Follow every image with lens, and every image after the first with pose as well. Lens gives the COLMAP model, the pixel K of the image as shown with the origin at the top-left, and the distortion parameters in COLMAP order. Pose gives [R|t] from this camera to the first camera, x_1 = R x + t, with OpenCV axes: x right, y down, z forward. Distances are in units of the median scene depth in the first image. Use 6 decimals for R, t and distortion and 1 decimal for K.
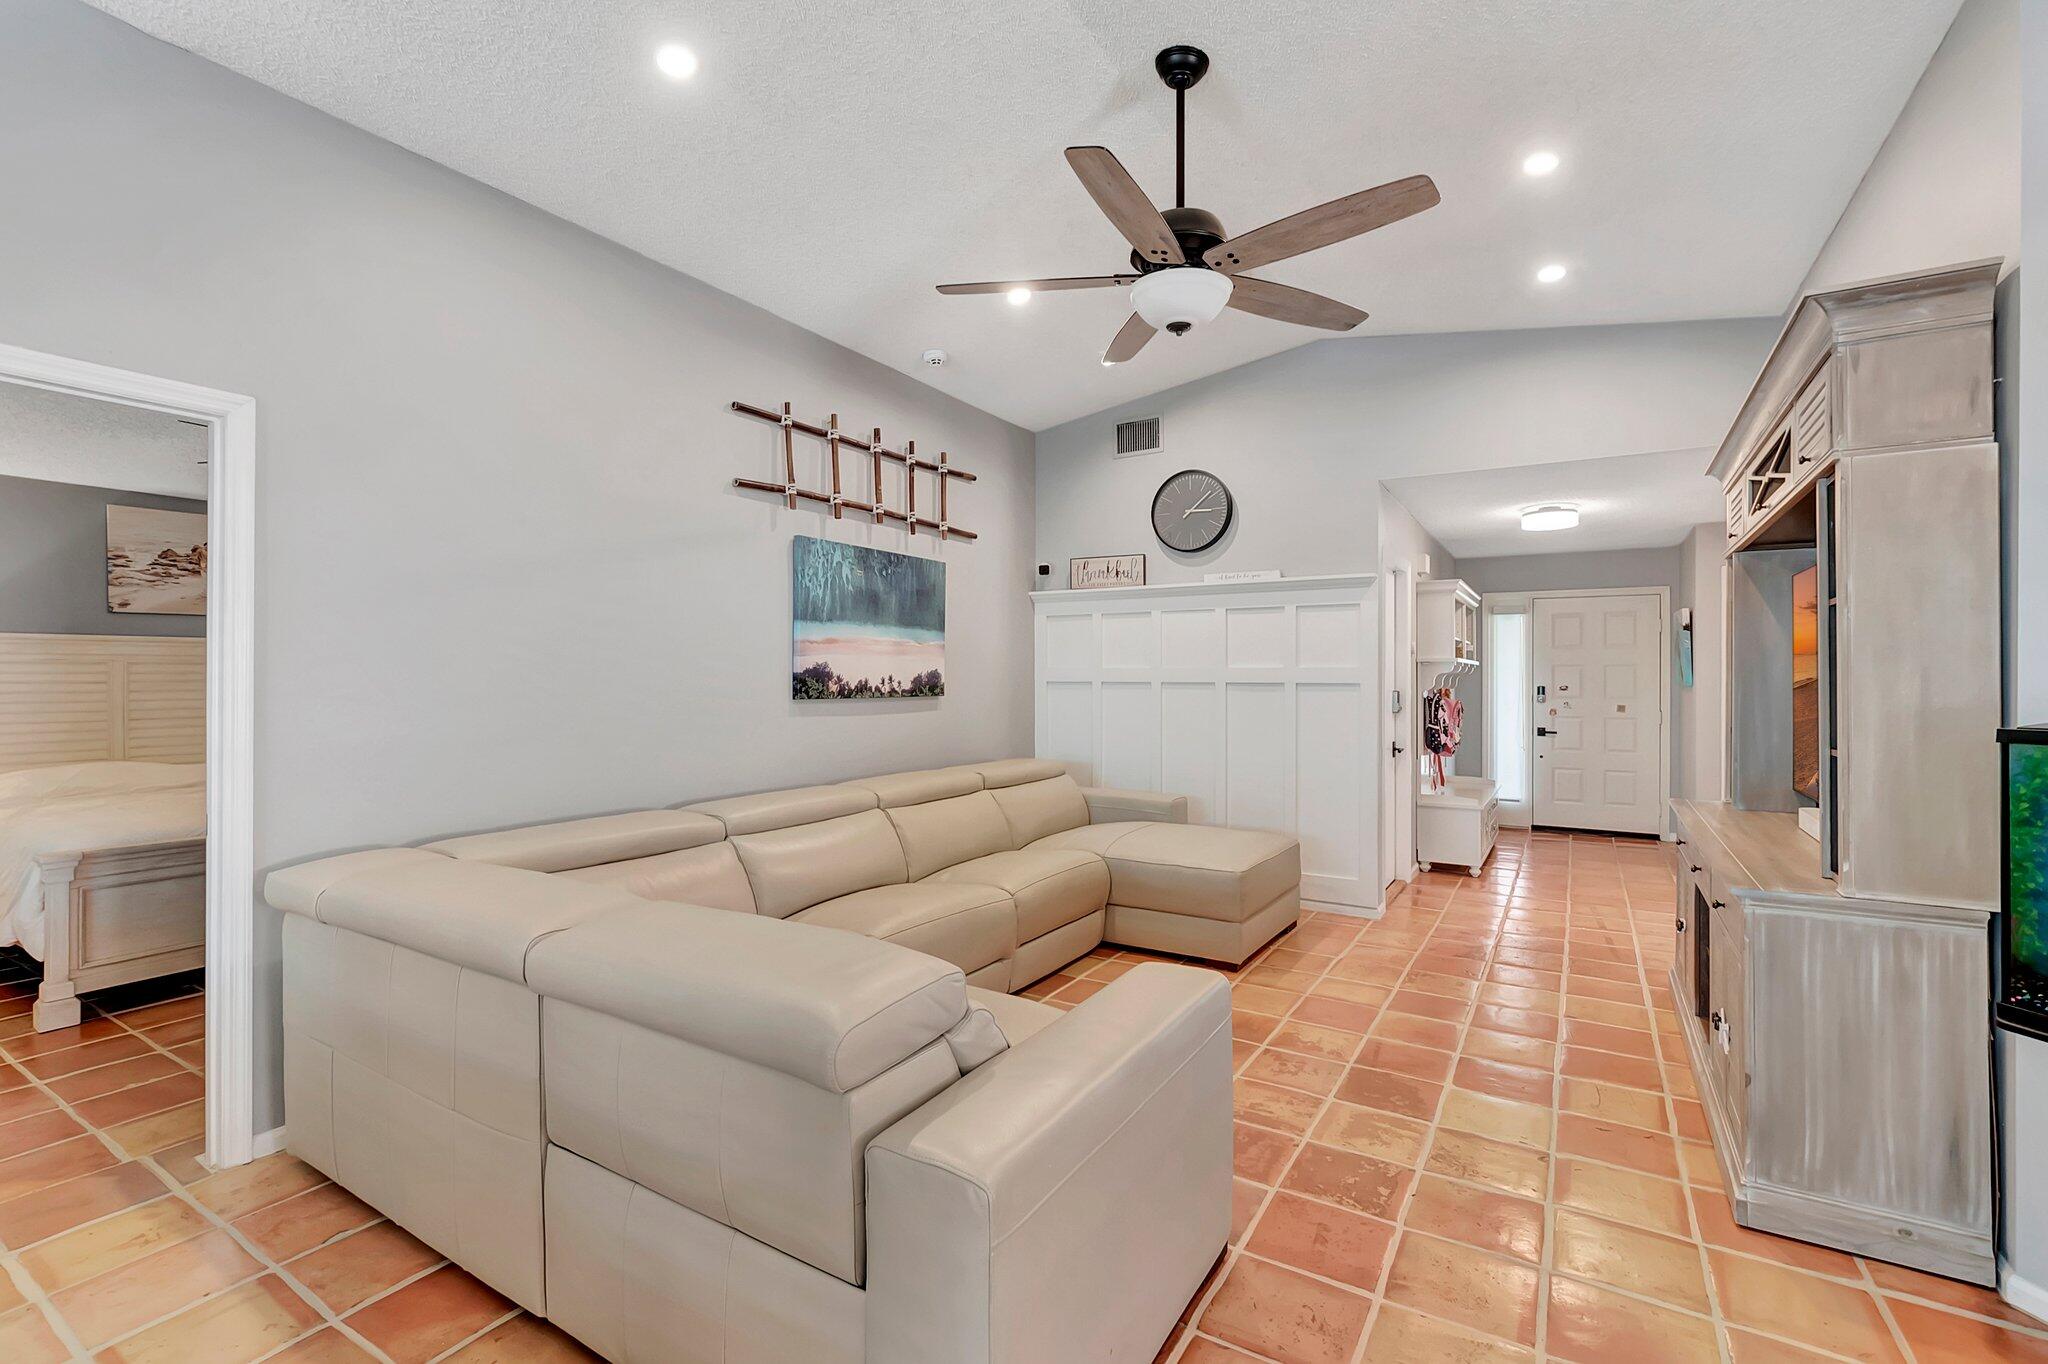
lens RADIAL K [[904.8, 0, 1018.9], [0, 904.8, 682.9], [0, 0, 1]] dist [-0.000641, -0.000565]
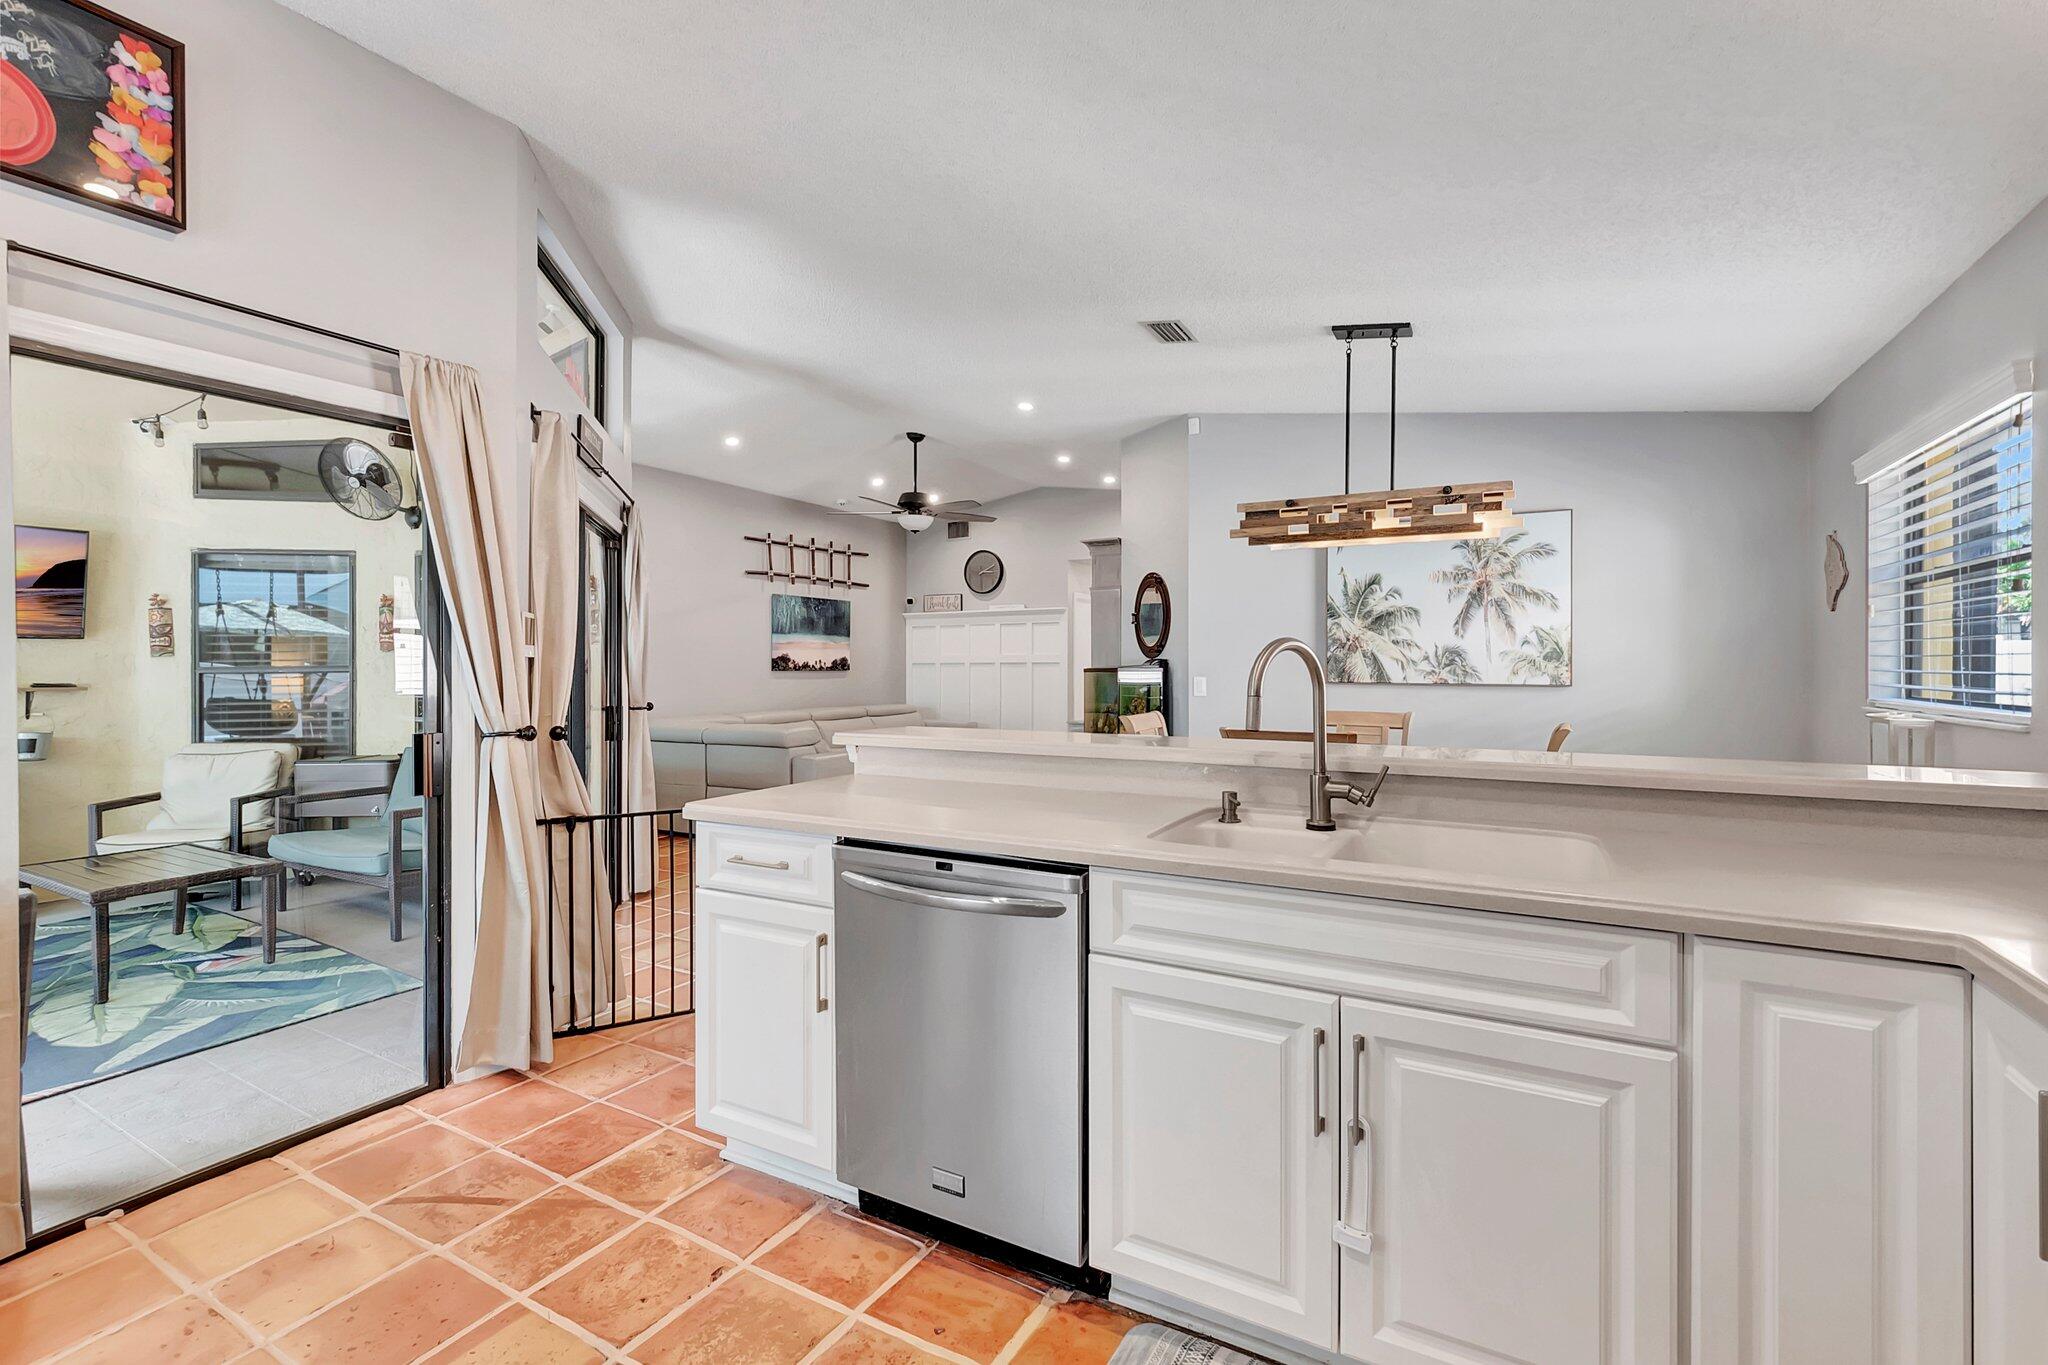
lens RADIAL K [[918.6, 0, 1013.4], [0, 918.6, 671.0], [0, 0, 1]] dist [0.000741, -0.000188]
pose [[0.999690, -0.002790, 0.024730, 0.242485], [0.002819, 0.999995, -0.001150, 0.021063], [-0.024727, 0.001219, 0.999693, -1.074762]]
